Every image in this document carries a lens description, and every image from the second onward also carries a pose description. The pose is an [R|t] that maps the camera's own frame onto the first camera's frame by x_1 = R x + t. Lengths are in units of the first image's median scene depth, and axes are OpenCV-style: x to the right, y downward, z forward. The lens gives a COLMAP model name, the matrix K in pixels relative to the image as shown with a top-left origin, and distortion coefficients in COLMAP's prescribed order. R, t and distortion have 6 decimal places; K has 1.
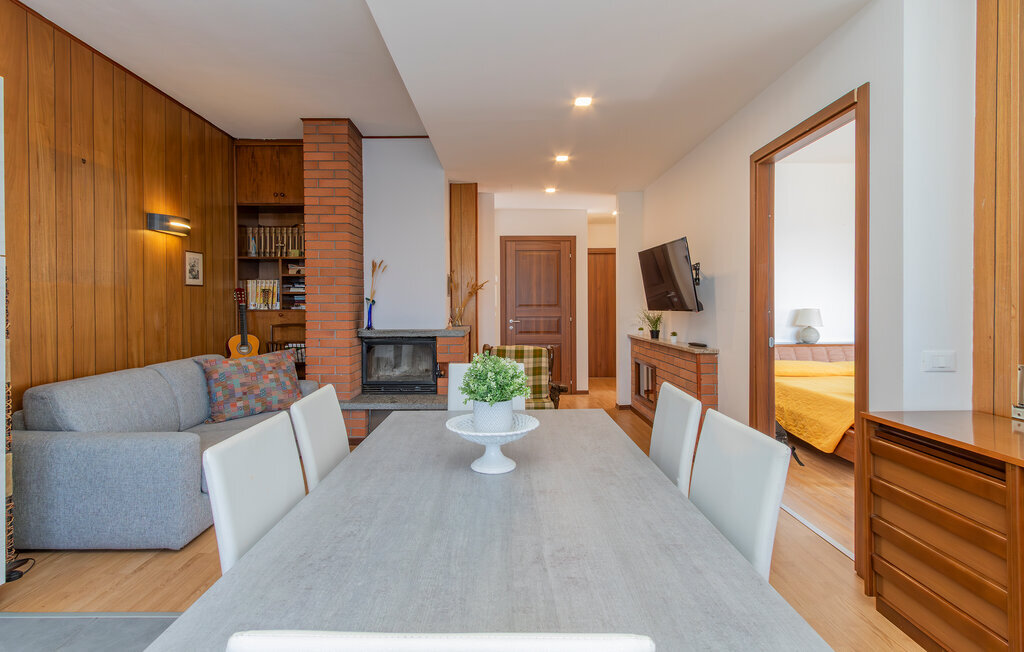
lens RADIAL K [[481.1, 0, 510.9], [0, 481.1, 310.2], [0, 0, 1]] dist [0.001321, -0.000087]
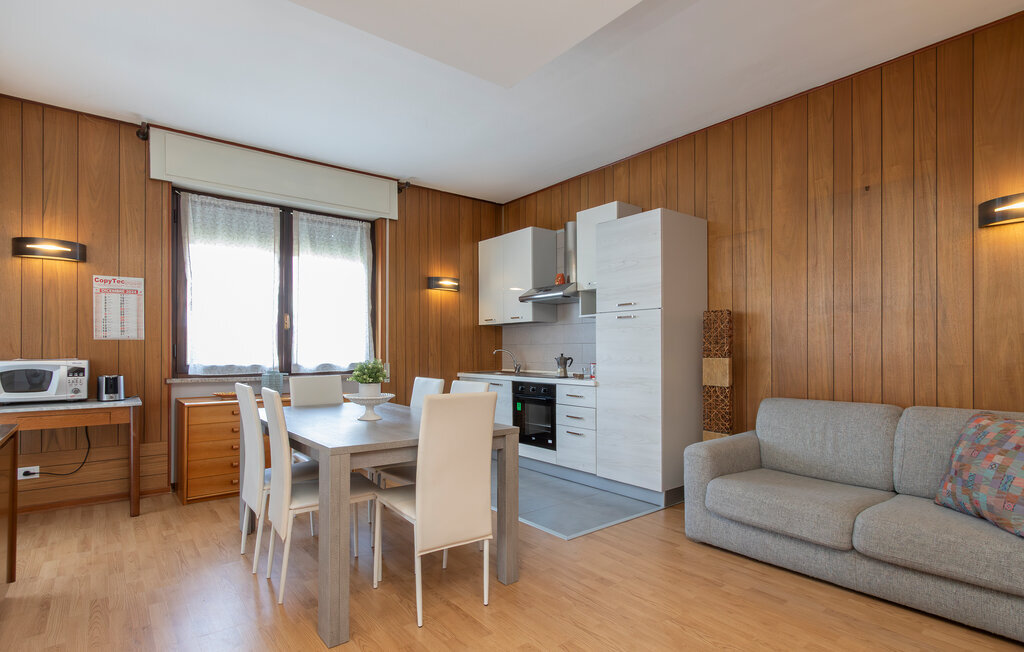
lens RADIAL K [[516.1, 0, 523.1], [0, 516.1, 348.4], [0, 0, 1]] dist [0.013924, -0.000325]
pose [[-0.782817, 0.001760, -0.622250, 0.334501], [-0.003261, 0.999971, 0.006931, 0.015652], [0.622244, 0.007455, -0.782788, 1.380015]]
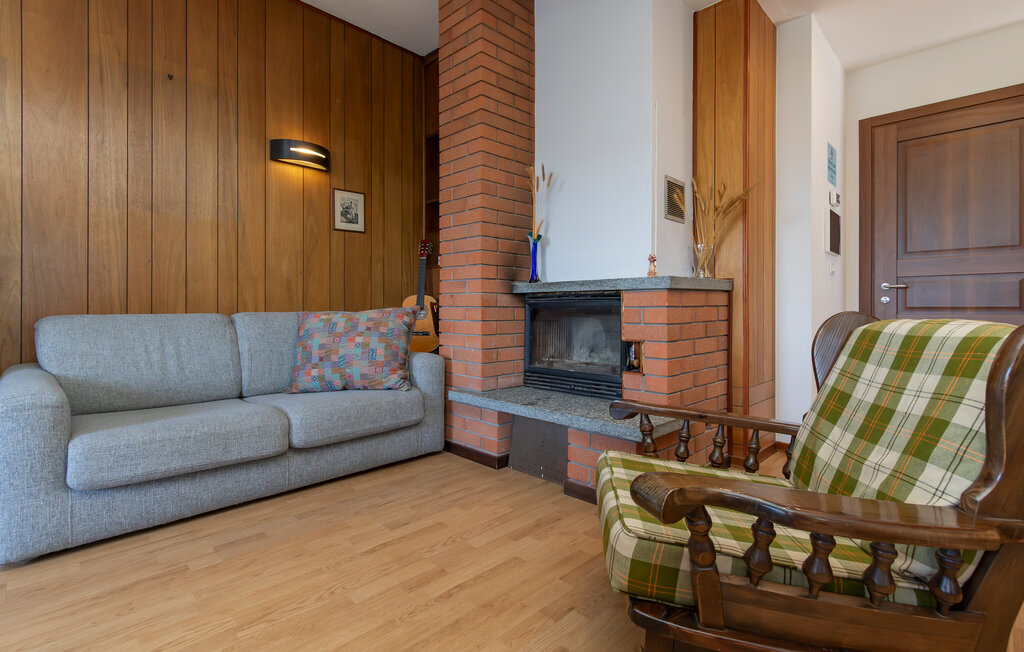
lens RADIAL K [[484.6, 0, 508.1], [0, 484.6, 309.1], [0, 0, 1]] dist [0.000821, 0.000054]
pose [[0.696996, 0.004373, -0.717062, 0.193624], [-0.011191, 0.999926, -0.004781, 0.115865], [0.716988, 0.011357, 0.696993, 0.814409]]
